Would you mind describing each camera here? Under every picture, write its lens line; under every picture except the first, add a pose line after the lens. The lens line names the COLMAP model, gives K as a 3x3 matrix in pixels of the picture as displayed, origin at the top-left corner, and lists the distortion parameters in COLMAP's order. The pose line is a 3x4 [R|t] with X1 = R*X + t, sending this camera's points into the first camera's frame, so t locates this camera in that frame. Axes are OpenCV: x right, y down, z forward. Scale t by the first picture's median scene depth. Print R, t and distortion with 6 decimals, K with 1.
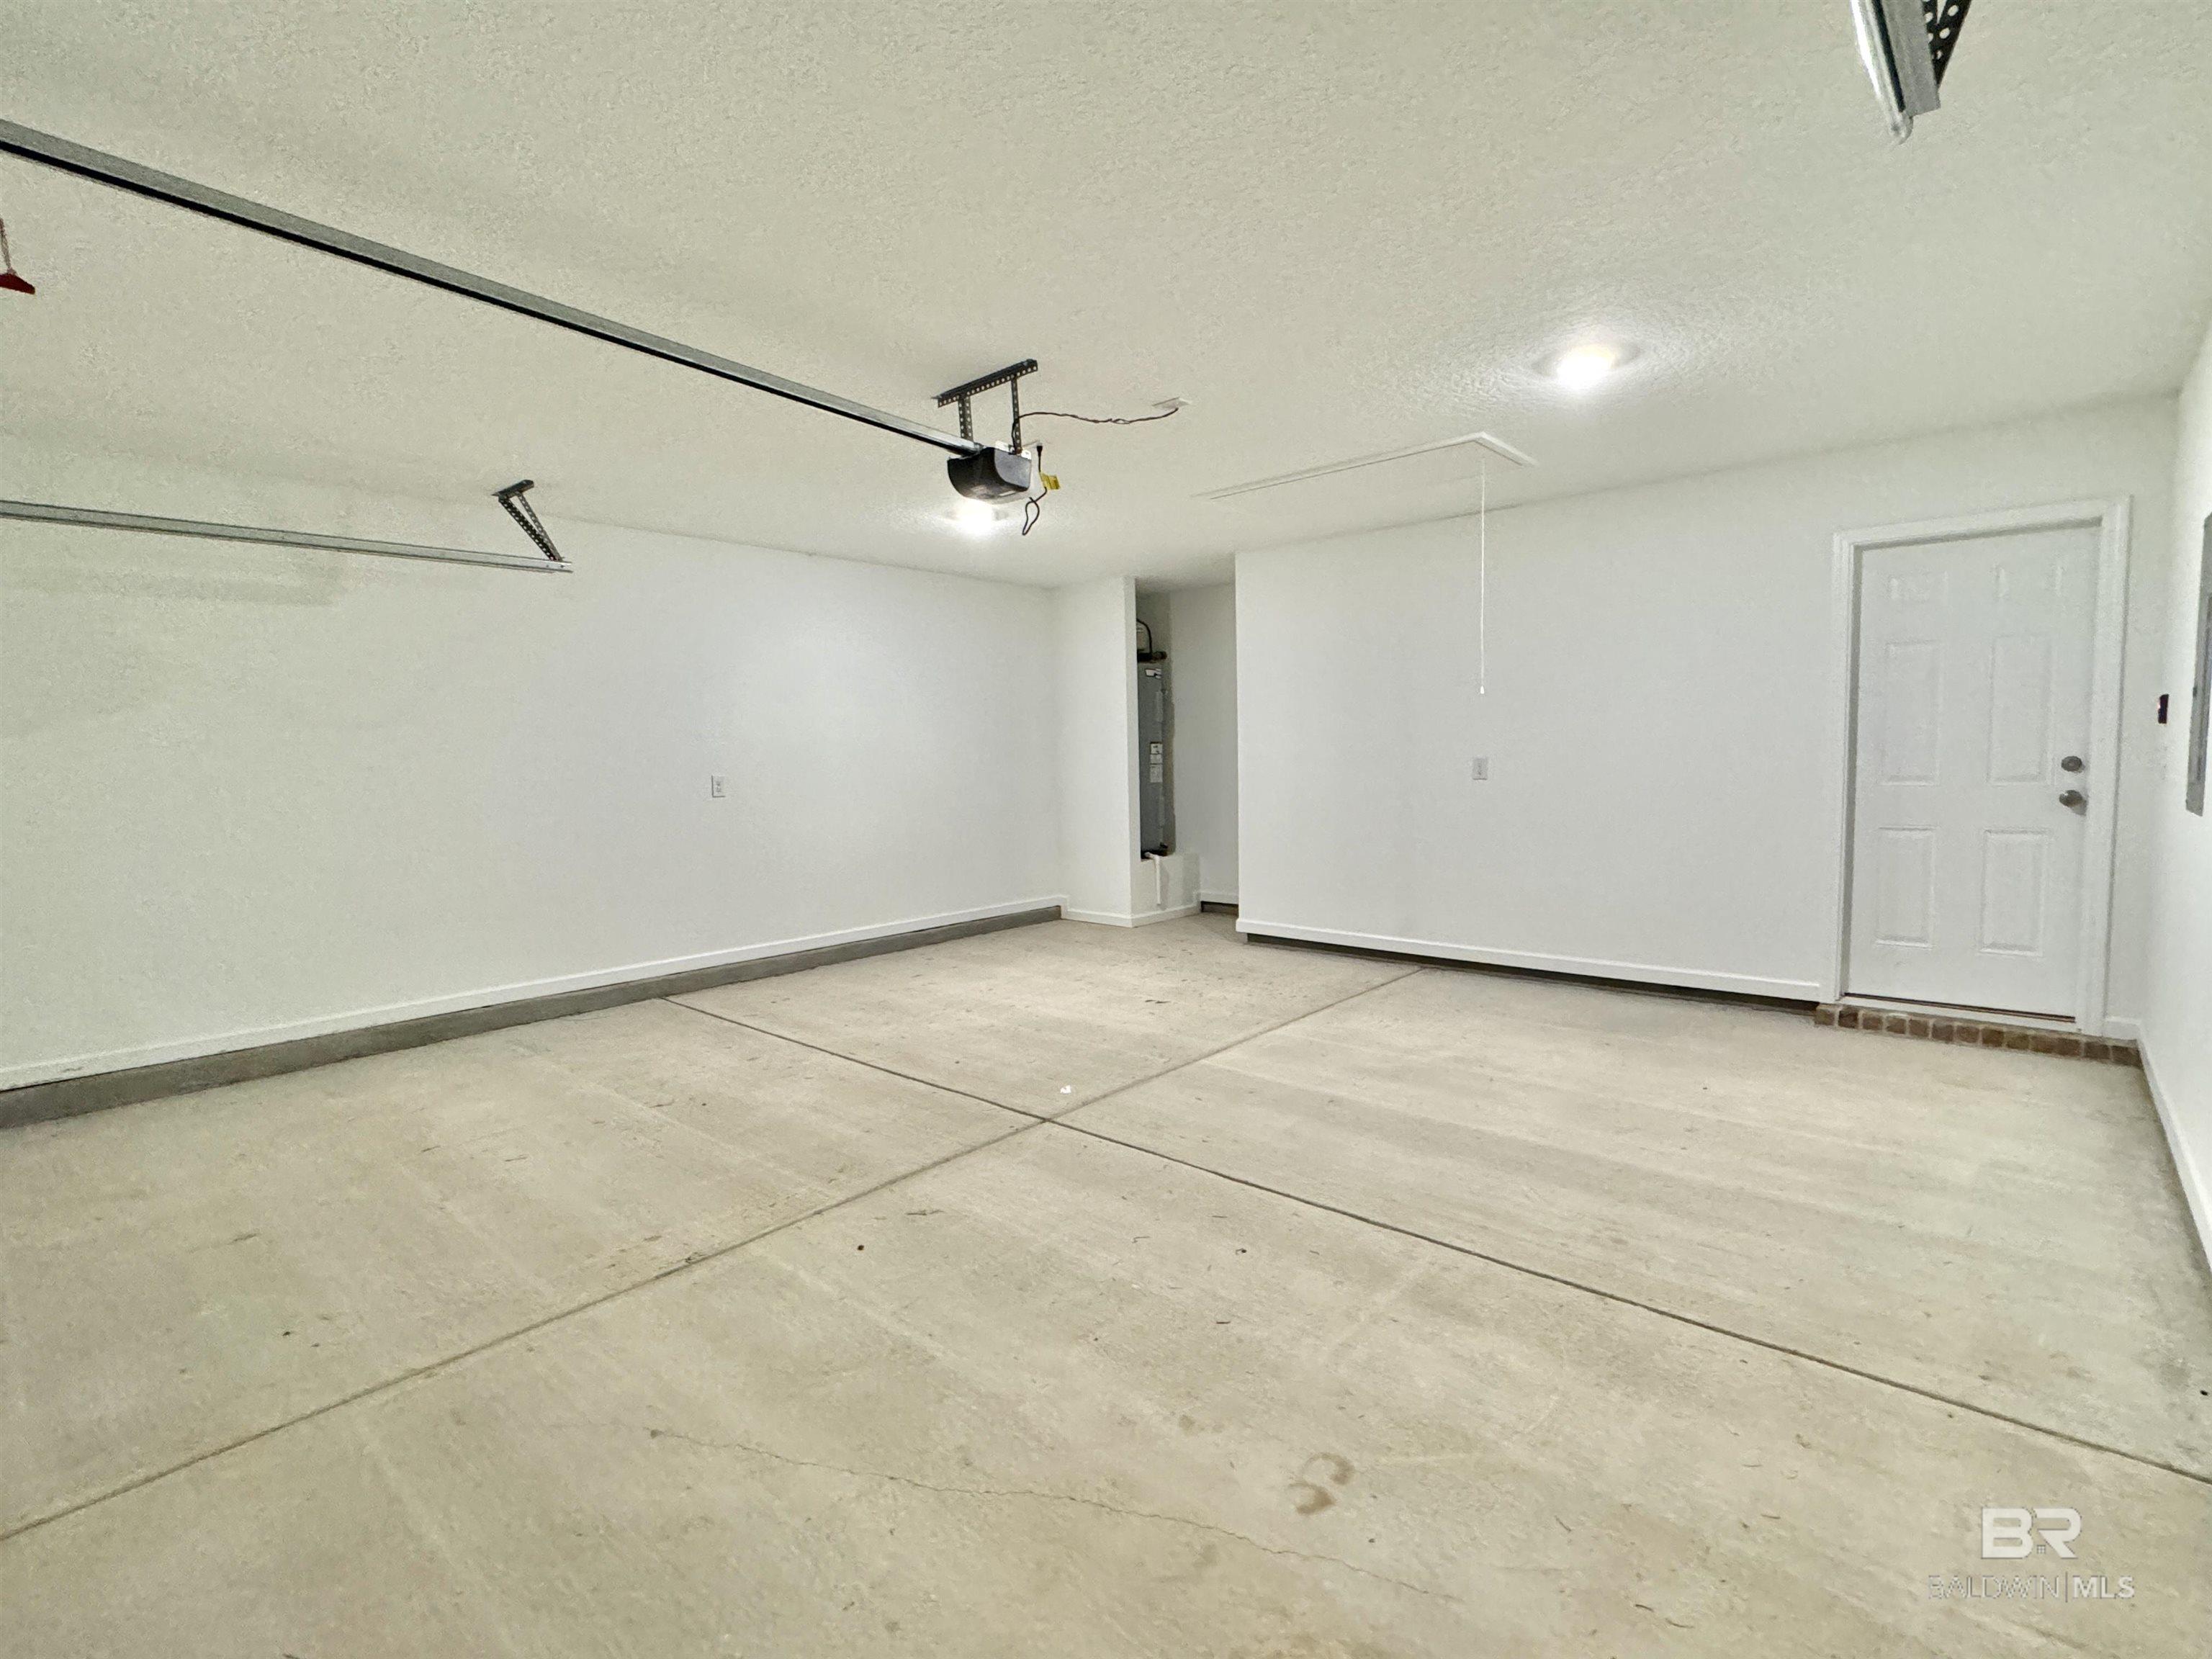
lens RADIAL K [[1026.1, 0, 1101.7], [0, 1026.1, 829.3], [0, 0, 1]] dist [-0.006011, 0.002394]
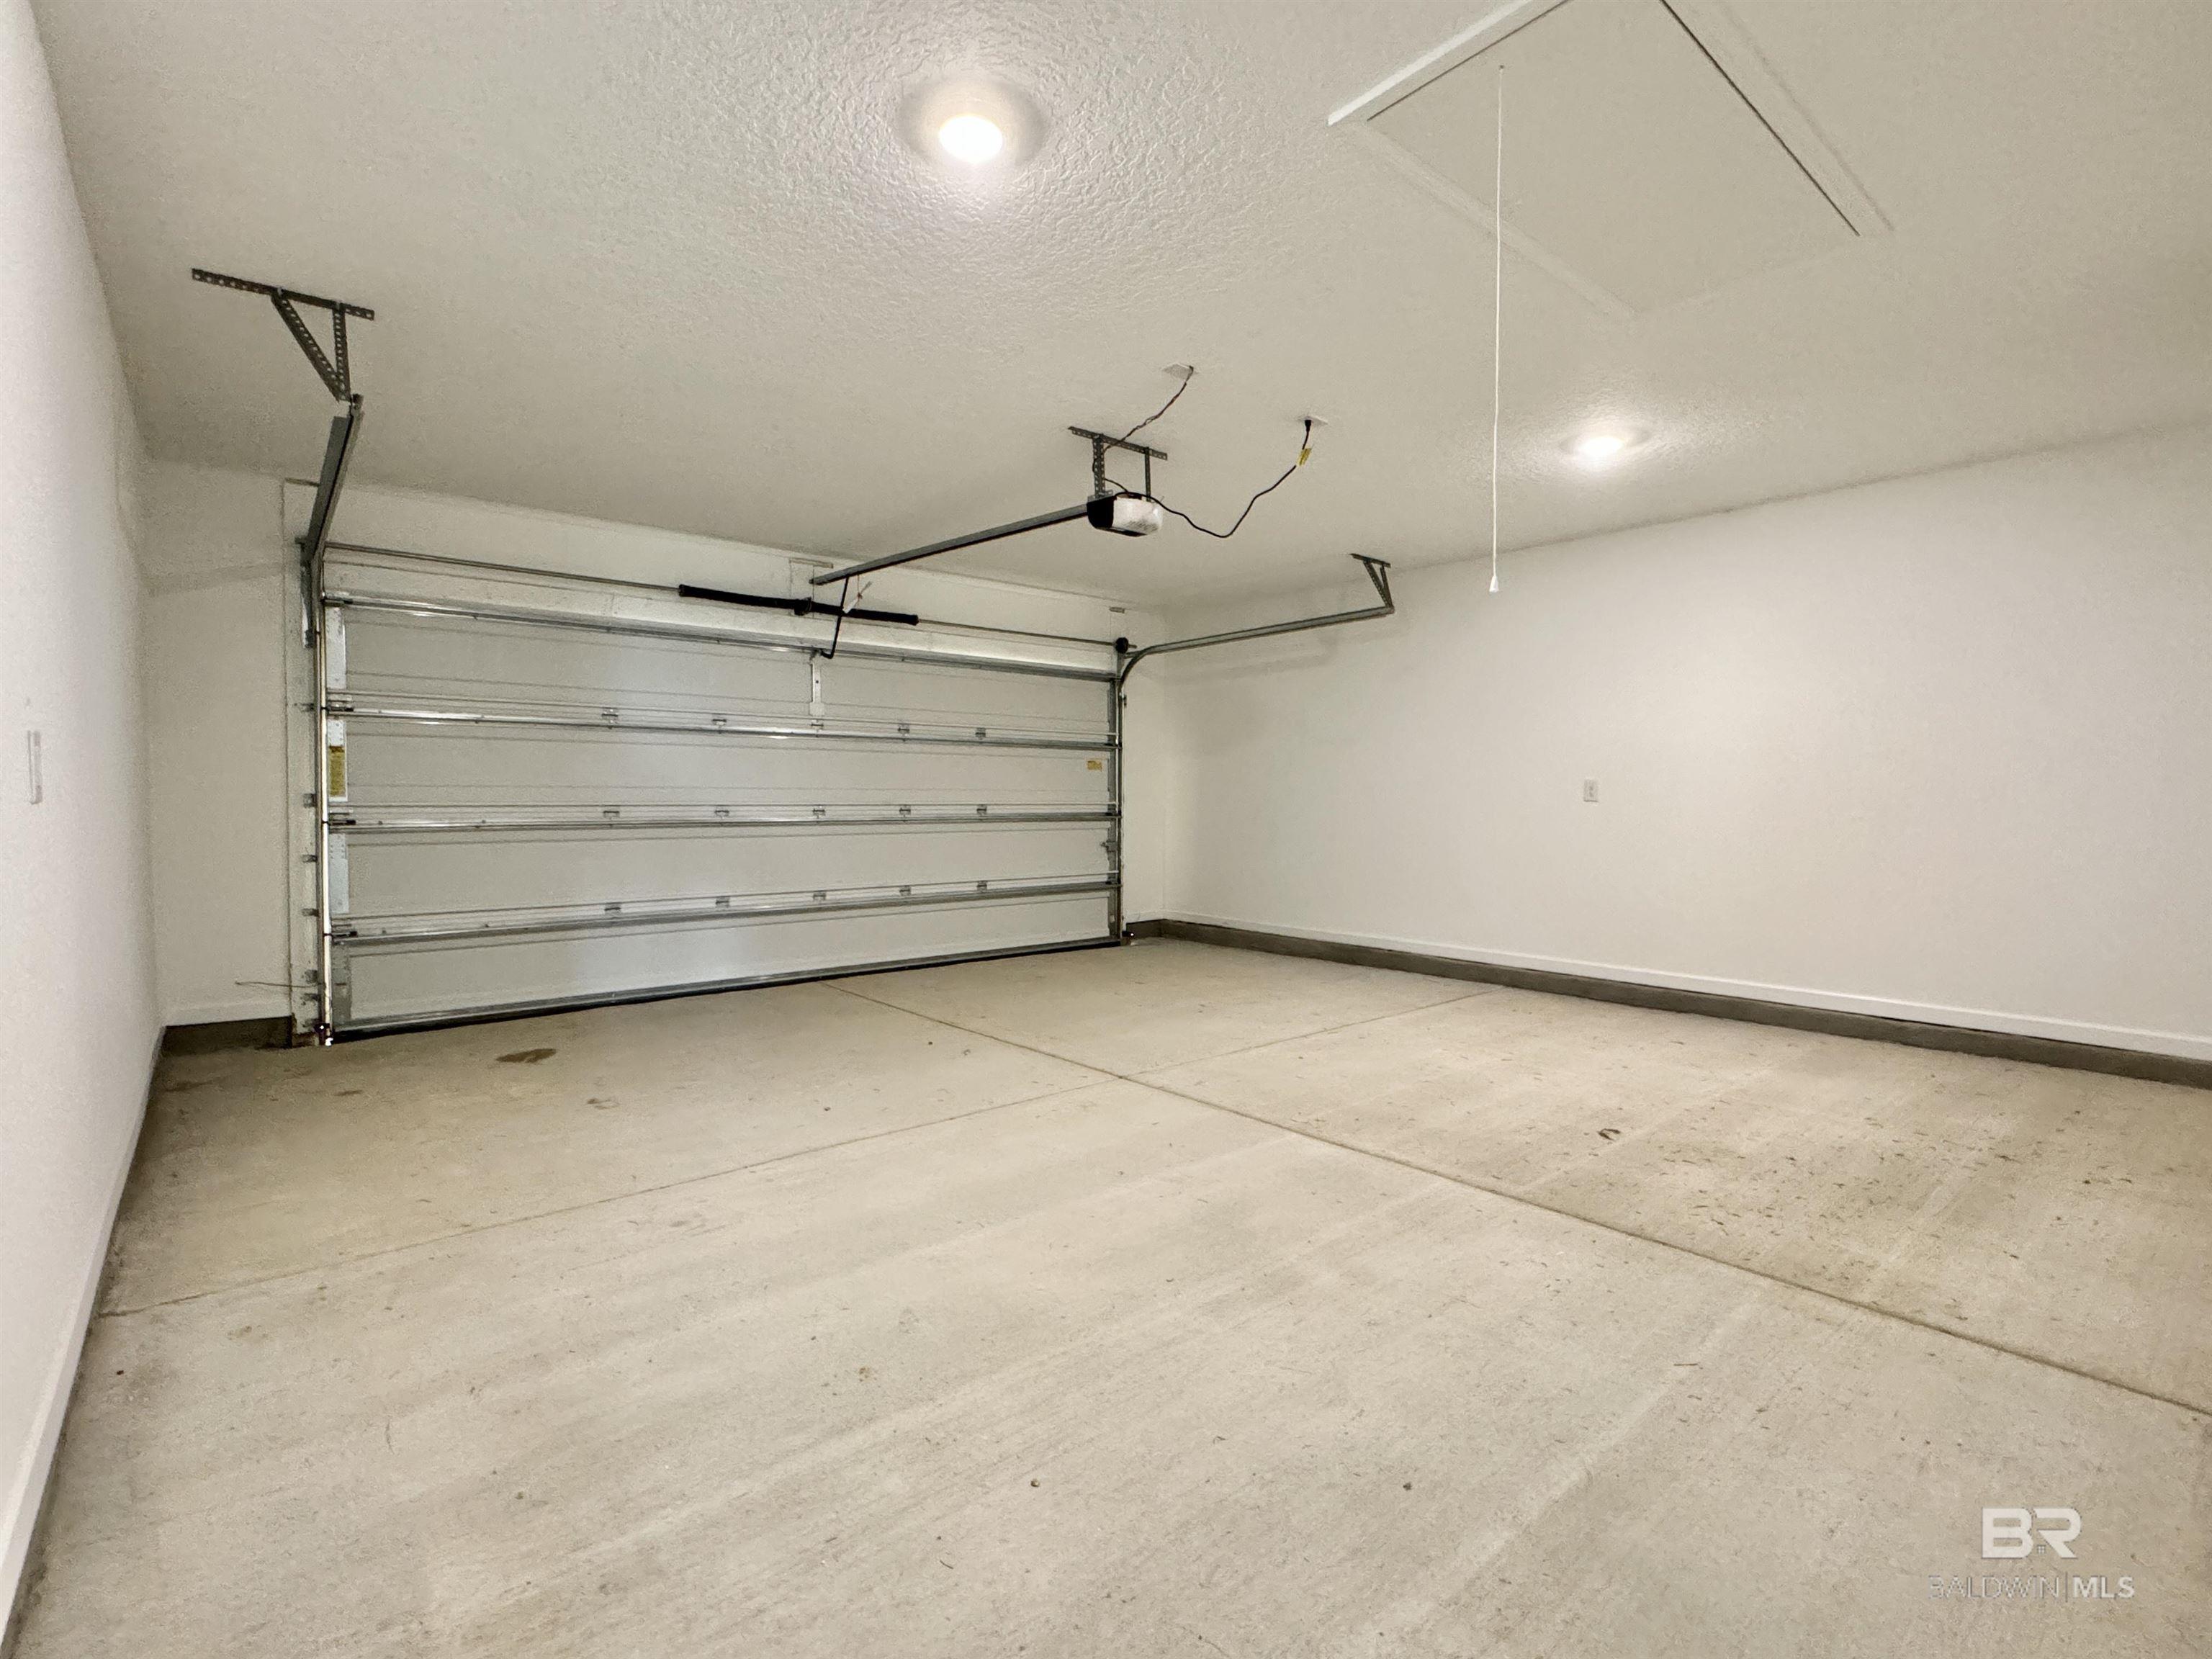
lens RADIAL K [[1026.1, 0, 1101.2], [0, 1026.1, 827.3], [0, 0, 1]] dist [-0.006011, 0.002394]
pose [[-0.135139, 0.050841, -0.989521, 0.866136], [-0.071525, 0.995577, 0.060920, -0.044722], [0.988242, 0.079008, -0.130905, 0.920360]]
